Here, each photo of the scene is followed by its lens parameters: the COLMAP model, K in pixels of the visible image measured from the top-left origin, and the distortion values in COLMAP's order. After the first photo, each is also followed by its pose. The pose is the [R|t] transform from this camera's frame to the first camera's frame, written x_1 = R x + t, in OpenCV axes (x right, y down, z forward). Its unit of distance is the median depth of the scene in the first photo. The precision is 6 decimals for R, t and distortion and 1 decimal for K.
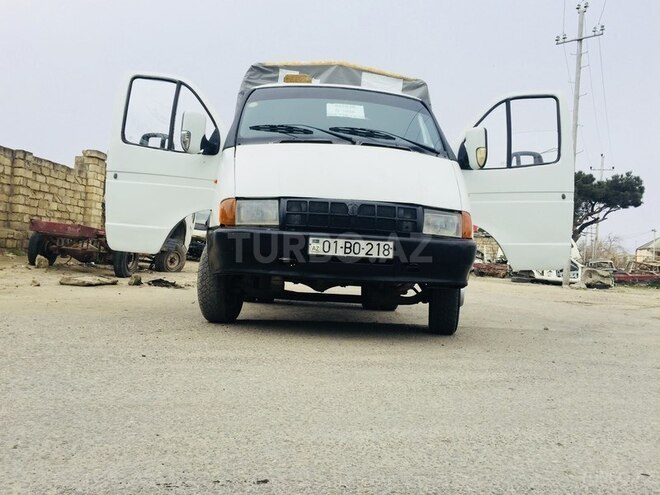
lens RADIAL K [[585.9, 0, 325.5], [0, 585.9, 246.2], [0, 0, 1]] dist [0.082872, -0.106862]
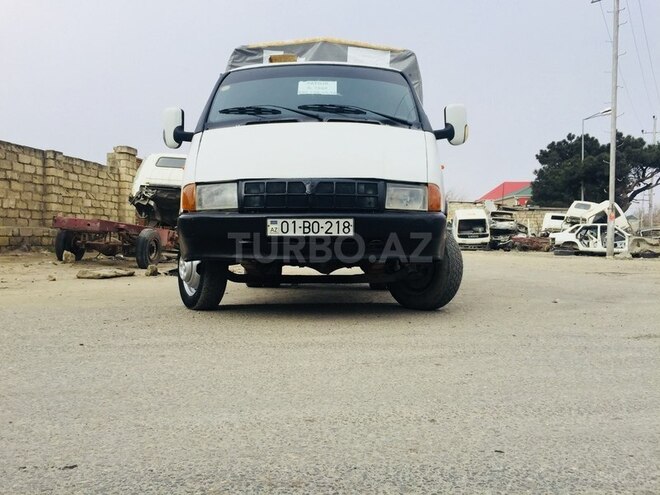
lens RADIAL K [[585.9, 0, 325.5], [0, 585.9, 246.2], [0, 0, 1]] dist [0.082872, -0.106862]
pose [[0.994623, -0.048892, -0.091293, 0.098405], [0.051386, 0.998362, 0.025162, 0.006877], [0.089913, -0.029718, 0.995506, 0.016180]]
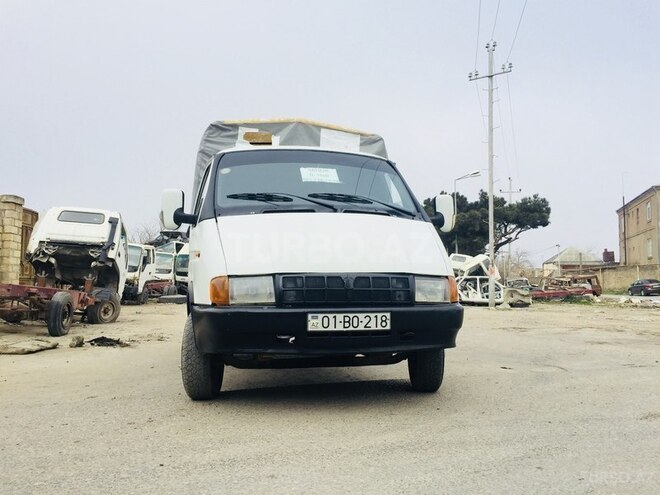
lens RADIAL K [[585.9, 0, 325.5], [0, 585.9, 246.2], [0, 0, 1]] dist [0.082872, -0.106862]
pose [[0.988626, -0.045531, 0.143341, -0.084362], [0.050727, 0.998174, -0.032804, -0.059404], [-0.141585, 0.039702, 0.989130, 0.006188]]
